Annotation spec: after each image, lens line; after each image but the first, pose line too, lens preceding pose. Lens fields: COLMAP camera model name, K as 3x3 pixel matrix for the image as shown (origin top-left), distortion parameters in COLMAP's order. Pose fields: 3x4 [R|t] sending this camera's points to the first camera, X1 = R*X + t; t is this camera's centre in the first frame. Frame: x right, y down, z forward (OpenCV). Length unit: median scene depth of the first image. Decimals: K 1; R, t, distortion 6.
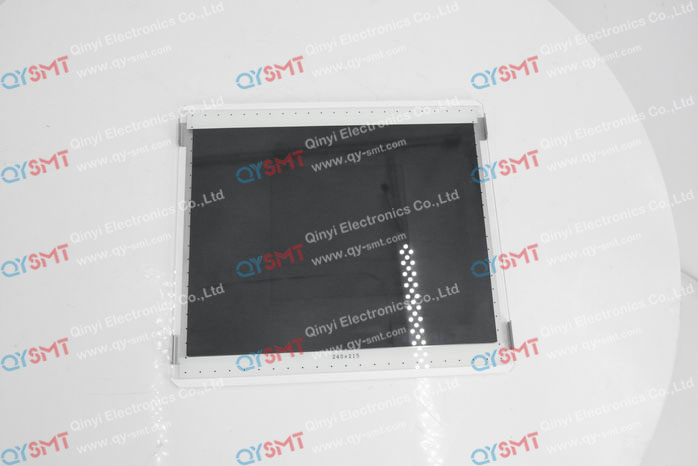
lens RADIAL K [[556.4, 0, 349.0], [0, 556.4, 233.0], [0, 0, 1]] dist [-0.000582, 0.000922]
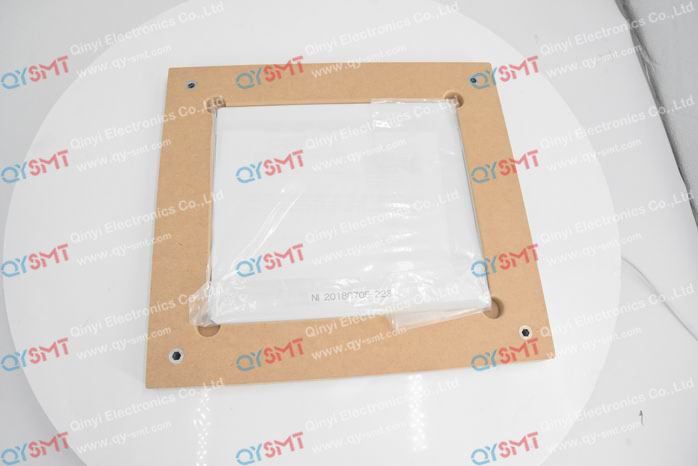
lens RADIAL K [[556.0, 0, 349.0], [0, 556.0, 233.0], [0, 0, 1]] dist [0.000171, 0.000187]
pose [[1.000000, 0.000196, -0.000084, 0.000088], [-0.000196, 1.000000, 0.000640, -0.953775], [0.000084, -0.000640, 1.000000, 0.001140]]
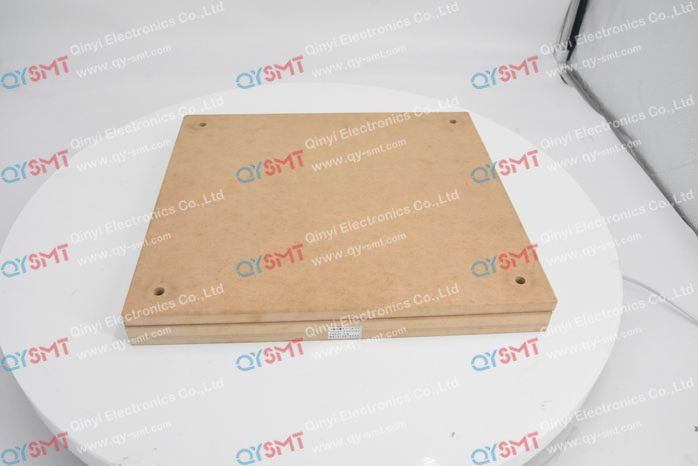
lens RADIAL K [[556.1, 0, 349.0], [0, 556.1, 233.0], [0, 0, 1]] dist [0.002456, -0.000290]
pose [[1.000000, -0.000133, -0.000136, 0.000317], [0.000133, 1.000000, -0.000407, 0.950959], [0.000136, 0.000407, 1.000000, -0.000639]]
